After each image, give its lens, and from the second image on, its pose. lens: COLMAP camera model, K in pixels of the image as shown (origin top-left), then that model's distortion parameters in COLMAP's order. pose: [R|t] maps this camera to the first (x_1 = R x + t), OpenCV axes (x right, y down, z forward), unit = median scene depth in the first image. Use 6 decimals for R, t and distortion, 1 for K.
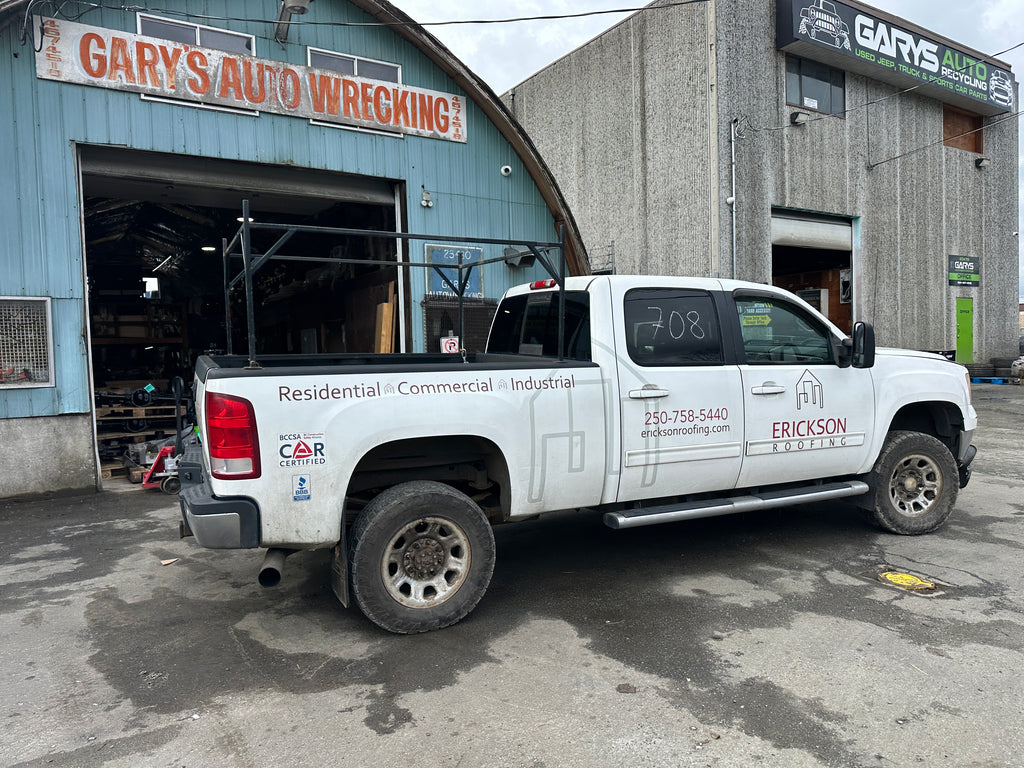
lens RADIAL K [[714.1, 0, 510.2], [0, 714.1, 389.1], [0, 0, 1]] dist [0.024915, -0.027104]
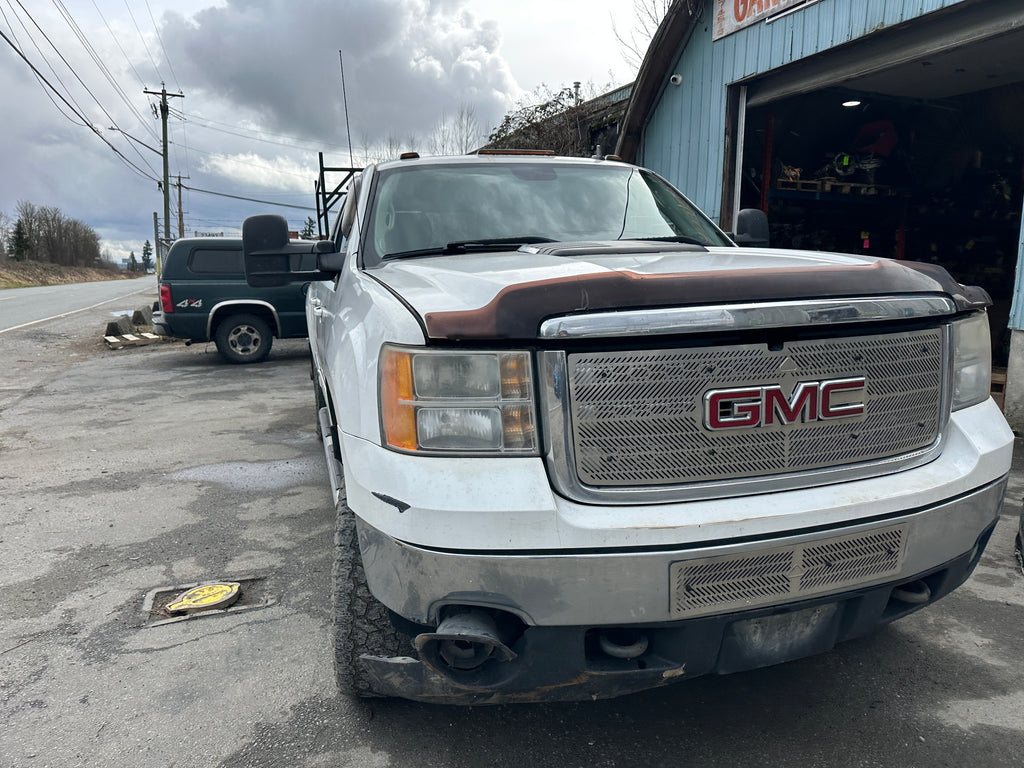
lens RADIAL K [[719.4, 0, 518.2], [0, 719.4, 372.4], [0, 0, 1]] dist [0.033767, -0.043426]
pose [[-0.137081, 0.155047, -0.978350, 0.681387], [-0.053417, 0.985080, 0.163598, -0.045271], [0.989118, 0.074687, -0.126754, 0.806619]]
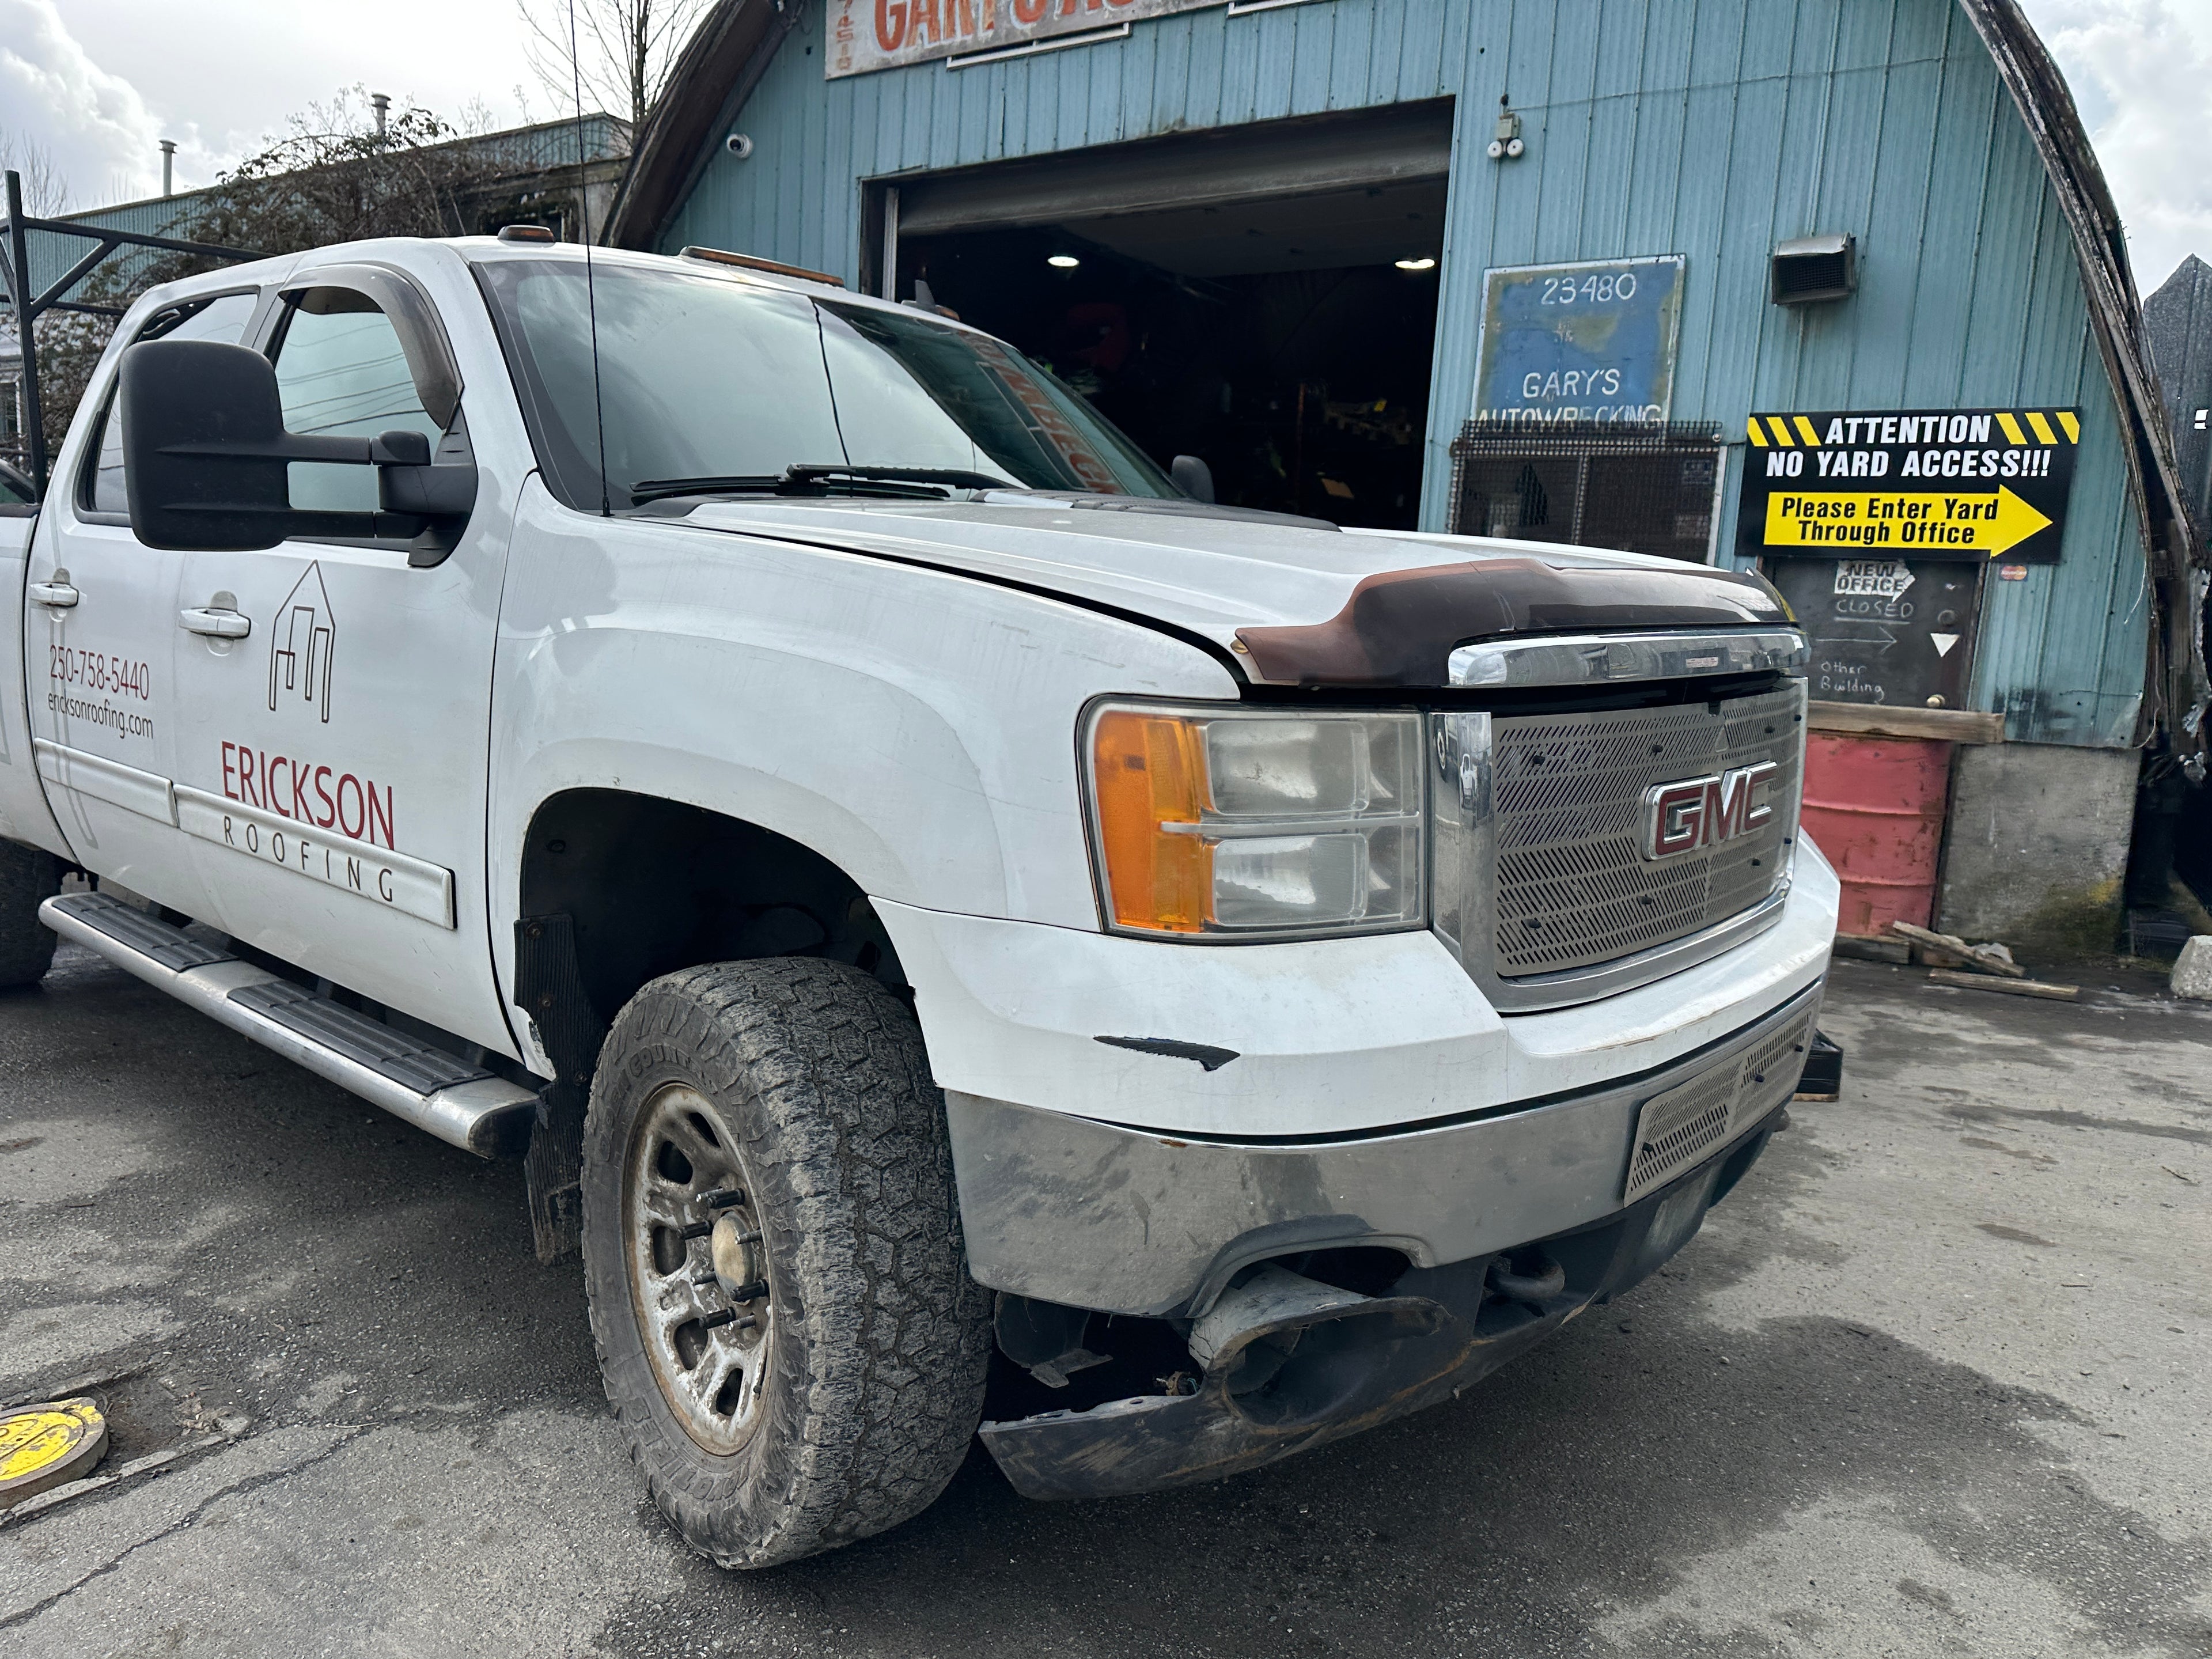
lens RADIAL K [[1547.3, 0, 1118.6], [0, 1547.3, 833.4], [0, 0, 1]] dist [0.023980, -0.029012]
pose [[0.410524, 0.175774, -0.894747, 0.657635], [-0.111283, 0.983568, 0.142165, -0.027107], [0.905034, 0.041208, 0.423339, 0.651723]]
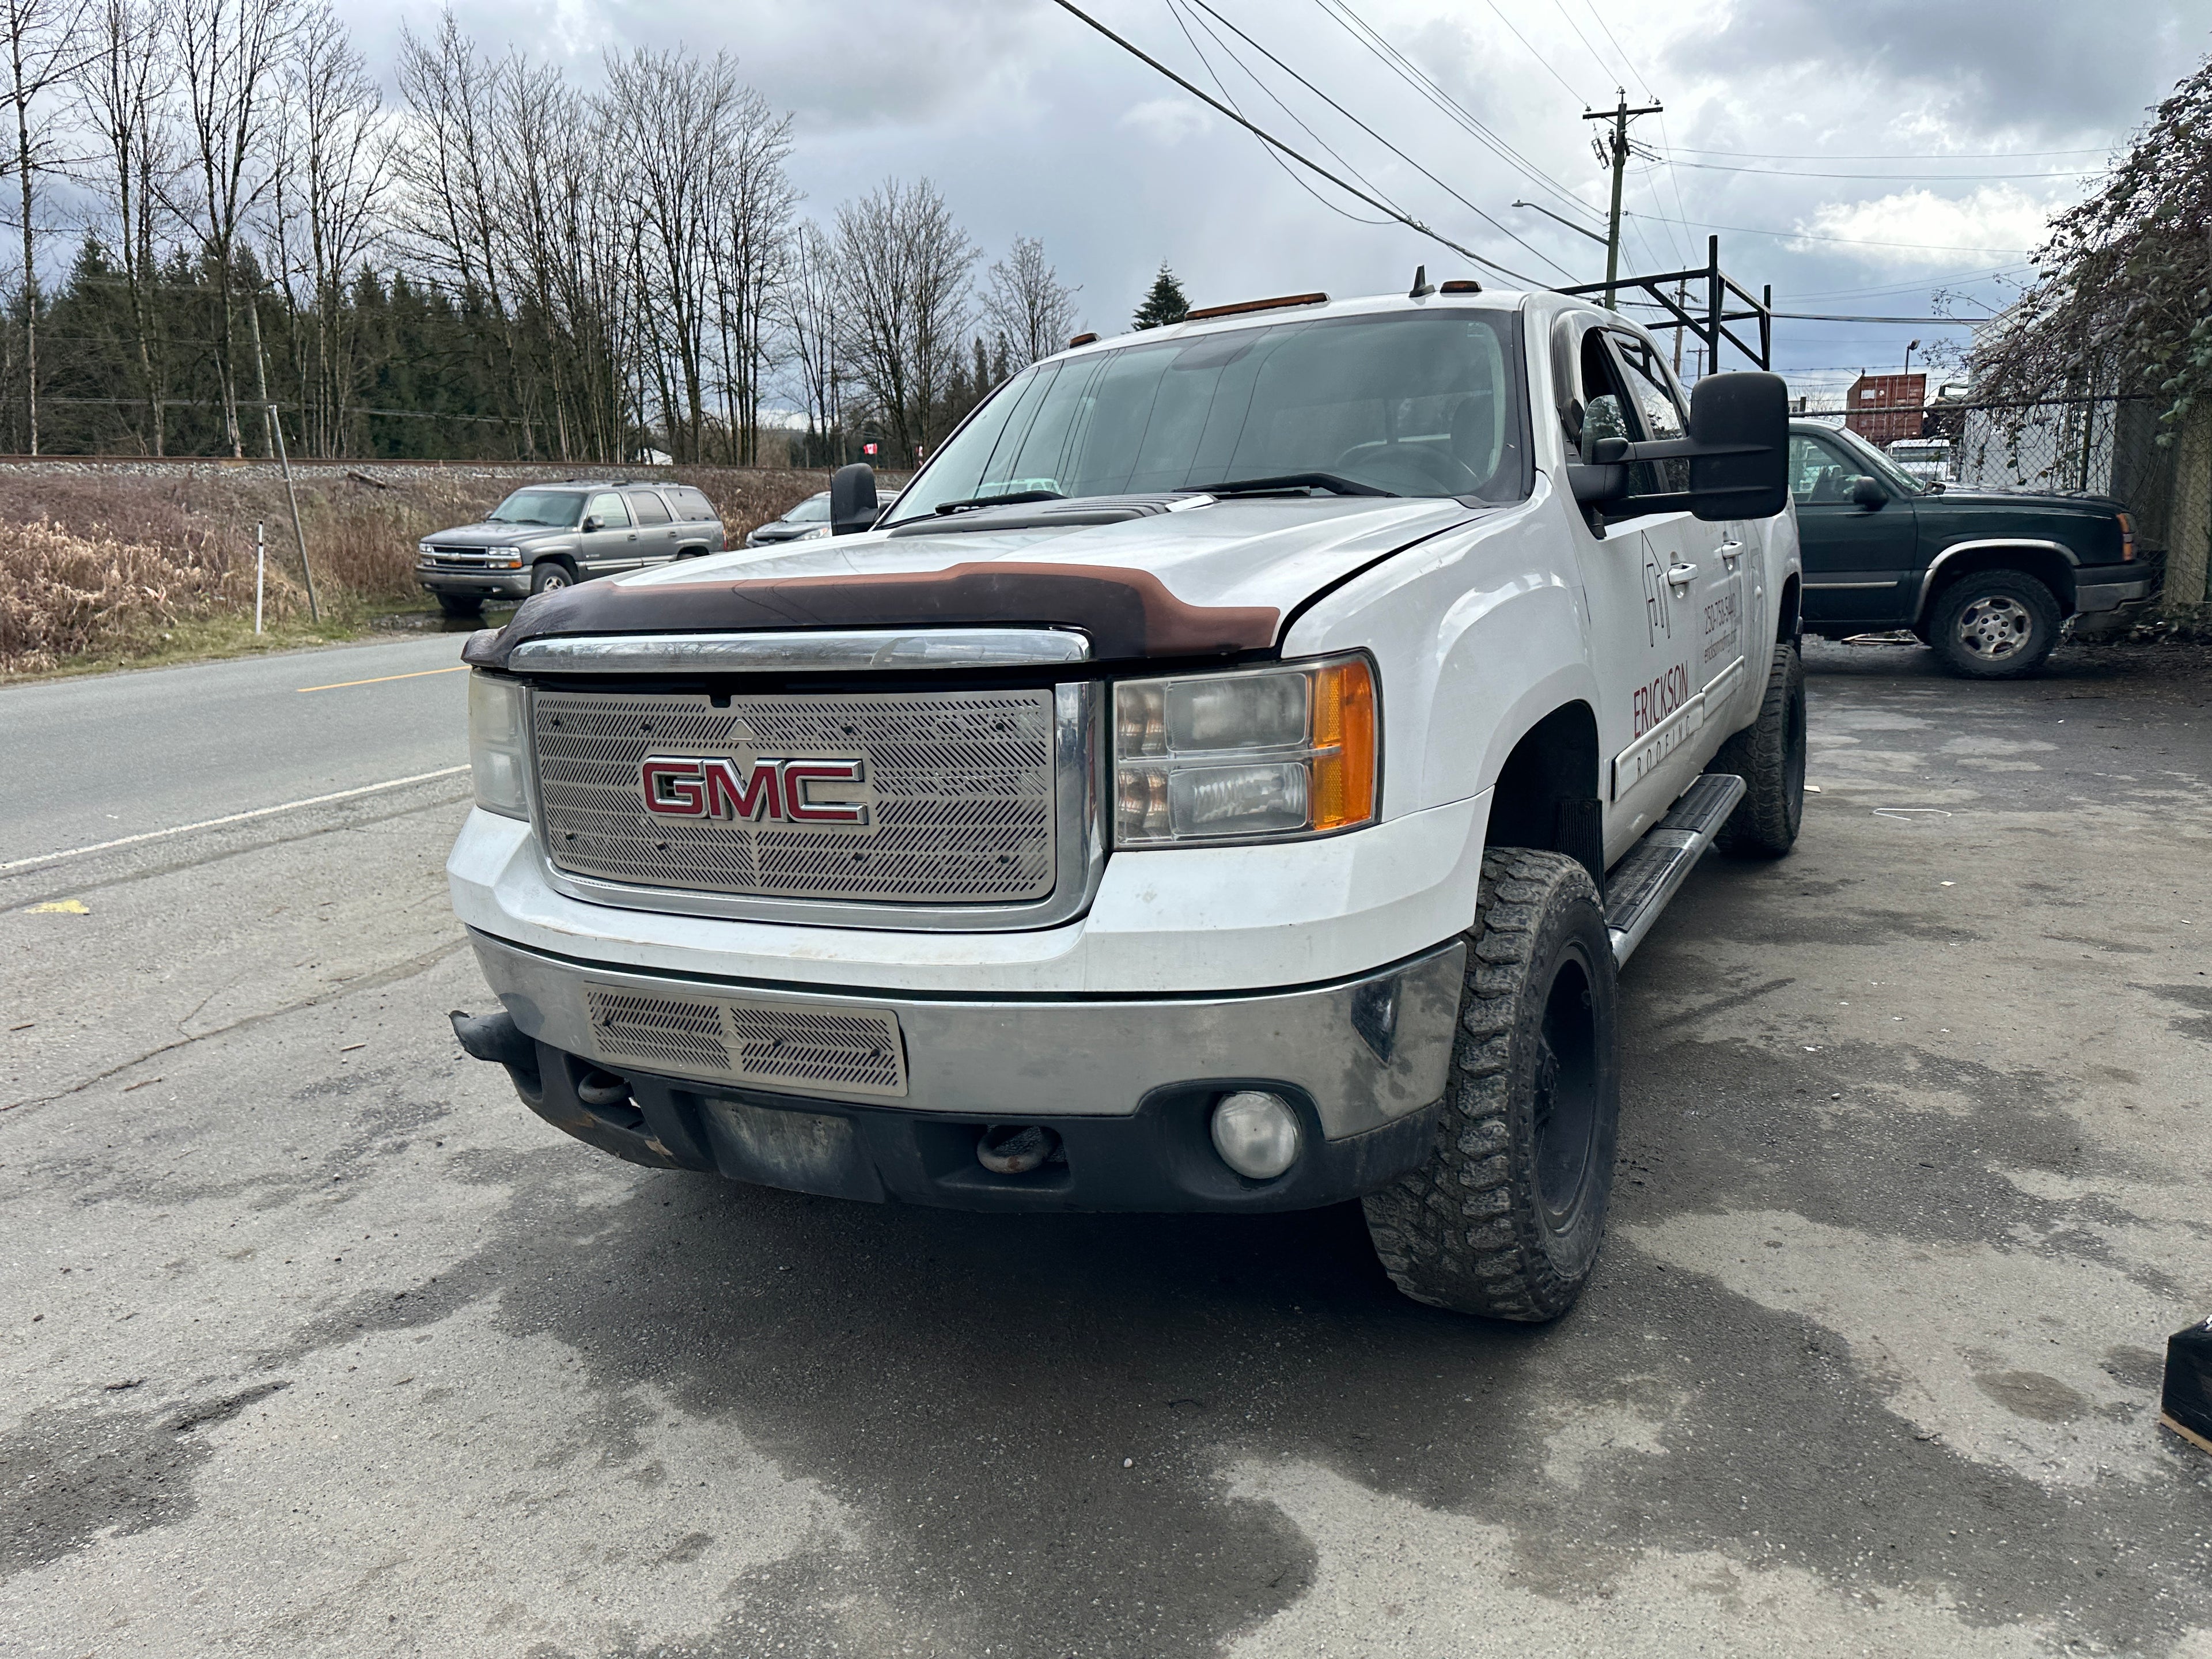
lens RADIAL K [[1554.0, 0, 1119.4], [0, 1554.0, 804.4], [0, 0, 1]] dist [0.033767, -0.043426]
pose [[-0.798951, 0.163517, -0.578740, 0.577457], [0.019002, 0.968710, 0.247467, -0.076535], [0.601096, 0.186717, -0.777059, 1.144972]]
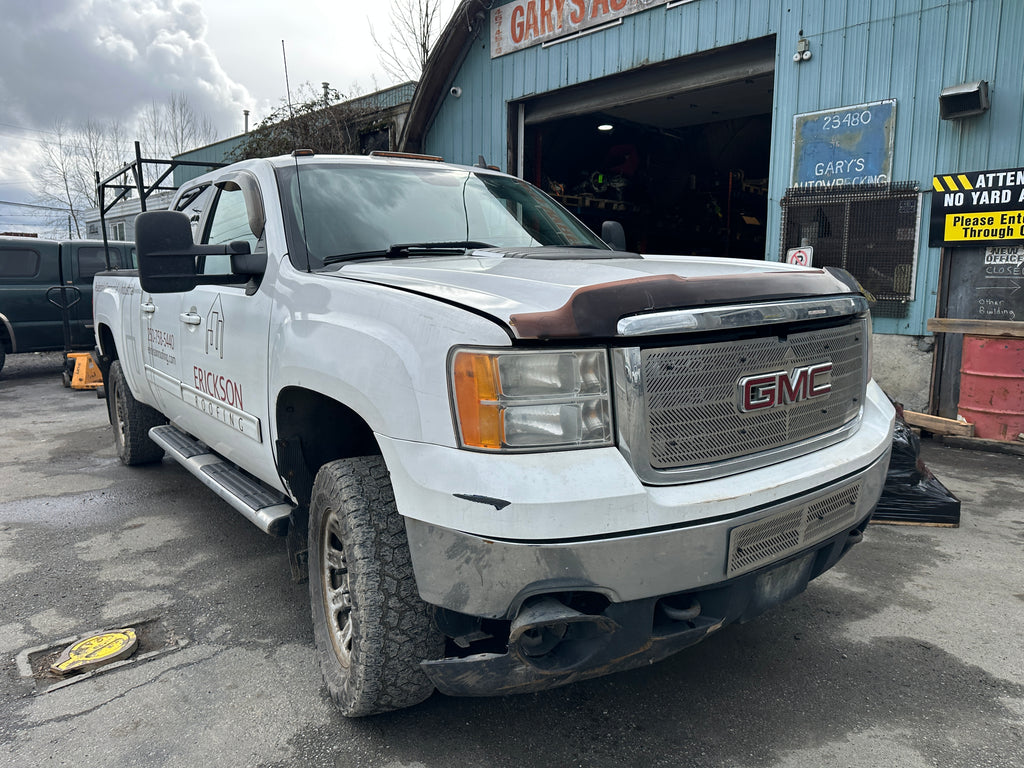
lens RADIAL K [[721.9, 0, 504.3], [0, 721.9, 373.5], [0, 0, 1]] dist [-0.000233, -0.001828]
pose [[0.205705, 0.148661, -0.967257, 0.688075], [-0.061826, 0.988394, 0.138762, -0.038945], [0.976659, 0.031258, 0.212509, 0.704297]]
